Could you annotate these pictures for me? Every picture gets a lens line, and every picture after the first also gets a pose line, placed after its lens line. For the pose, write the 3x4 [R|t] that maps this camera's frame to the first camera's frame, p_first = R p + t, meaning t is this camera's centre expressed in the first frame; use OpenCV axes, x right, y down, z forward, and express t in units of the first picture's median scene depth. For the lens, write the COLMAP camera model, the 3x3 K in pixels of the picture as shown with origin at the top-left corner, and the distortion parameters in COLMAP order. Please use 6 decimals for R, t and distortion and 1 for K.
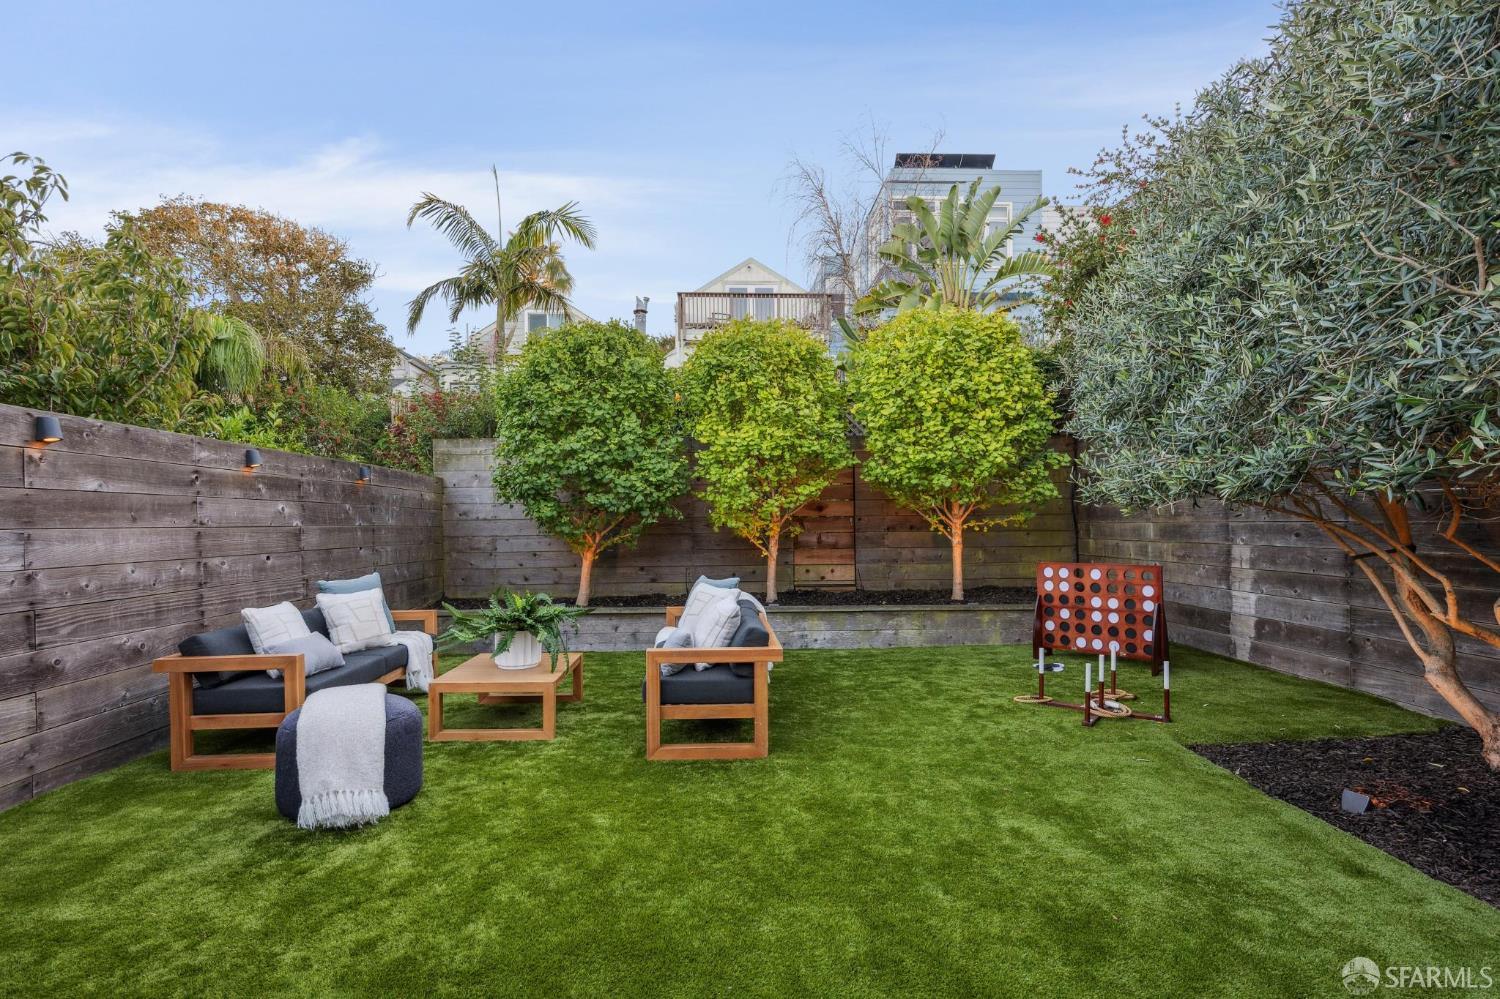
lens RADIAL K [[815.7, 0, 749.3], [0, 815.7, 505.6], [0, 0, 1]] dist [0.002803, 0.000619]
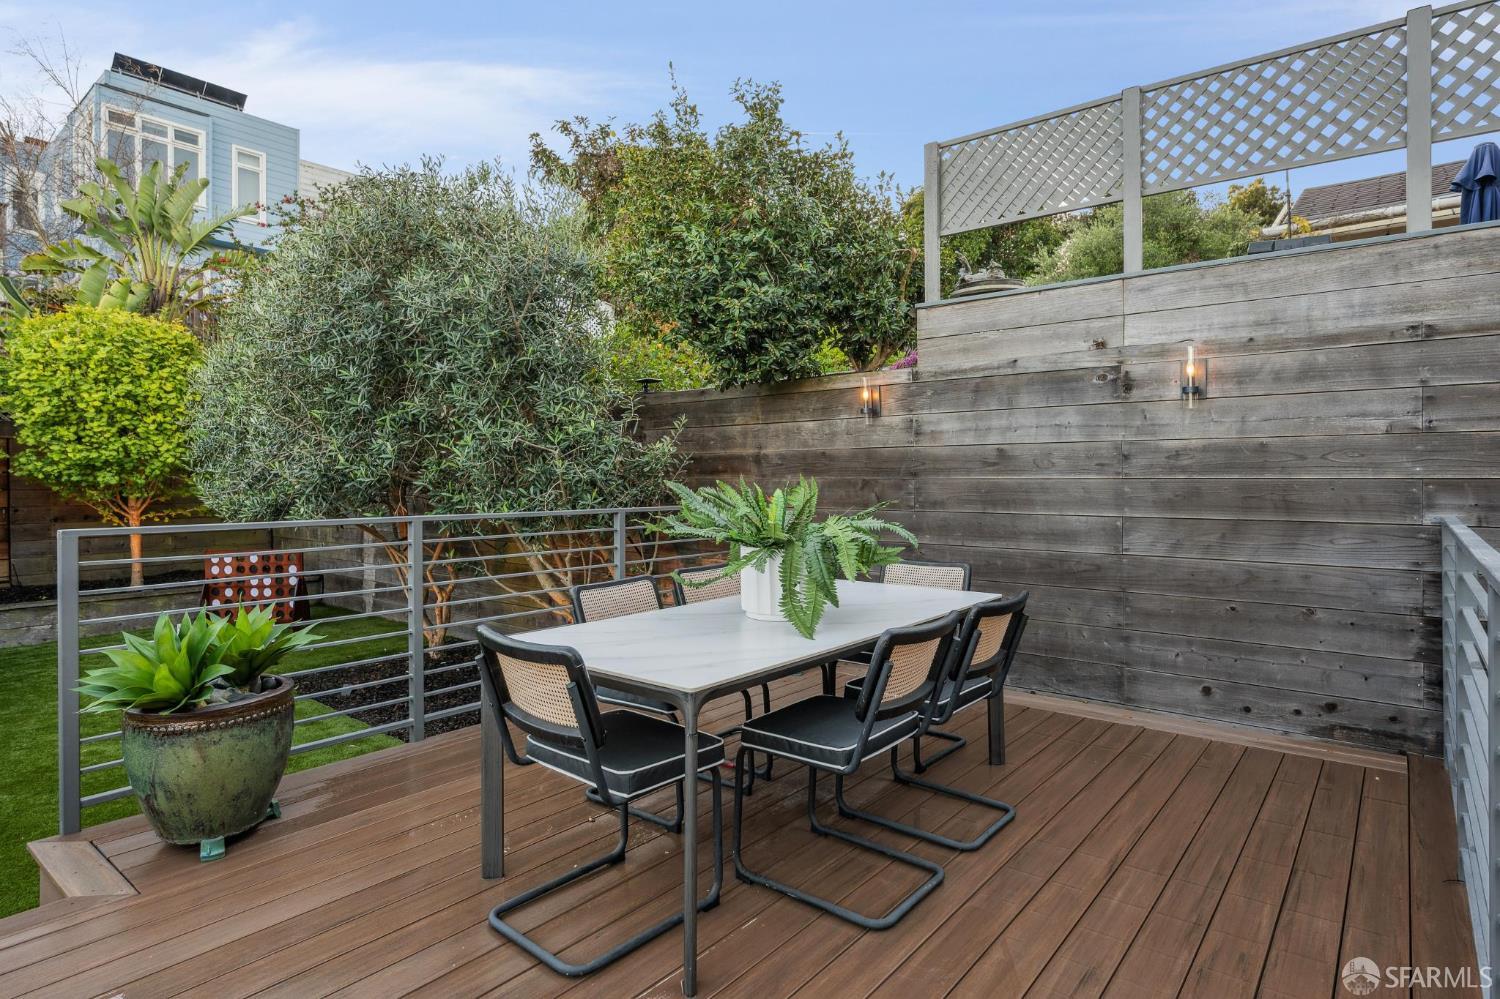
lens RADIAL K [[815.7, 0, 739.2], [0, 815.7, 476.7], [0, 0, 1]] dist [0.002803, 0.000619]
pose [[0.679505, 0.002737, 0.733666, 0.014250], [-0.008164, 0.999959, 0.003831, -0.043505], [-0.733626, -0.008593, 0.679499, -0.327366]]
